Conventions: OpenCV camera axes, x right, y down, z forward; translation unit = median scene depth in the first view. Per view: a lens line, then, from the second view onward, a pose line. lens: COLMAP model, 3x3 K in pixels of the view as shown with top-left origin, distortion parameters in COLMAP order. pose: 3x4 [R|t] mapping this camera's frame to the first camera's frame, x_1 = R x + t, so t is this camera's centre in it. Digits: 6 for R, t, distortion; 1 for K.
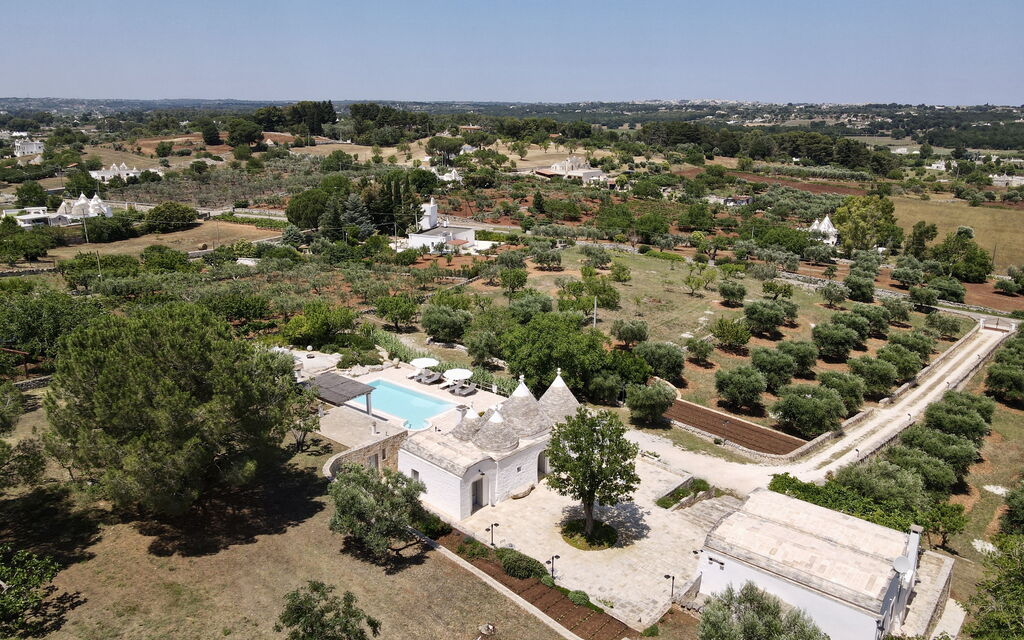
lens RADIAL K [[761.3, 0, 513.3], [0, 761.3, 319.2], [0, 0, 1]] dist [-0.003499, 0.032221]
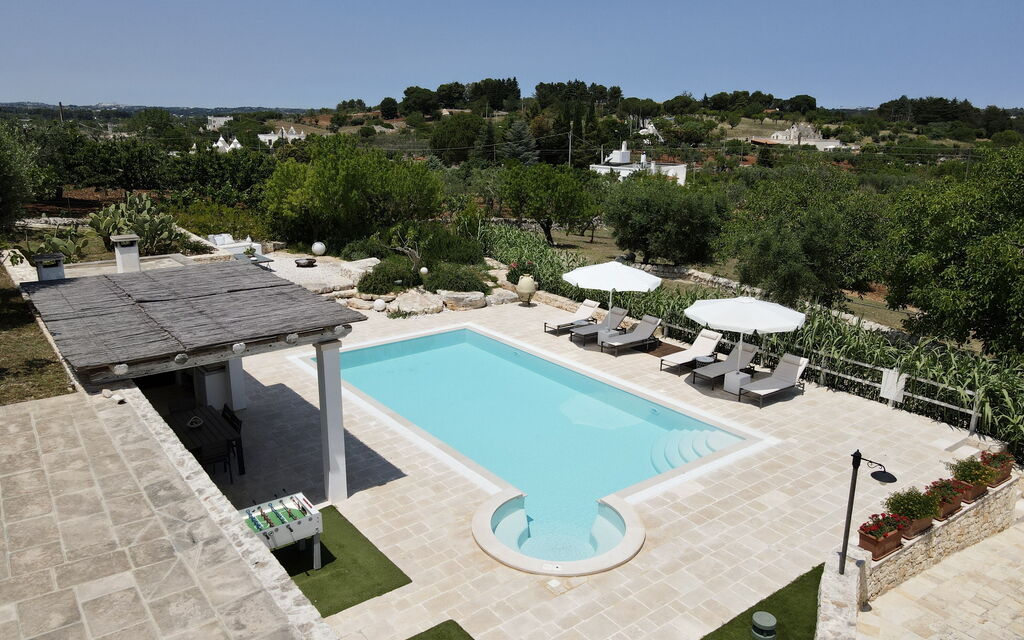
lens RADIAL K [[761.3, 0, 511.4], [0, 761.3, 319.8], [0, 0, 1]] dist [-0.003499, 0.032221]
pose [[0.970892, 0.065808, -0.230301, -0.079065], [-0.068724, 0.997625, -0.004655, 0.071199], [0.229447, 0.020347, 0.973108, 0.652281]]
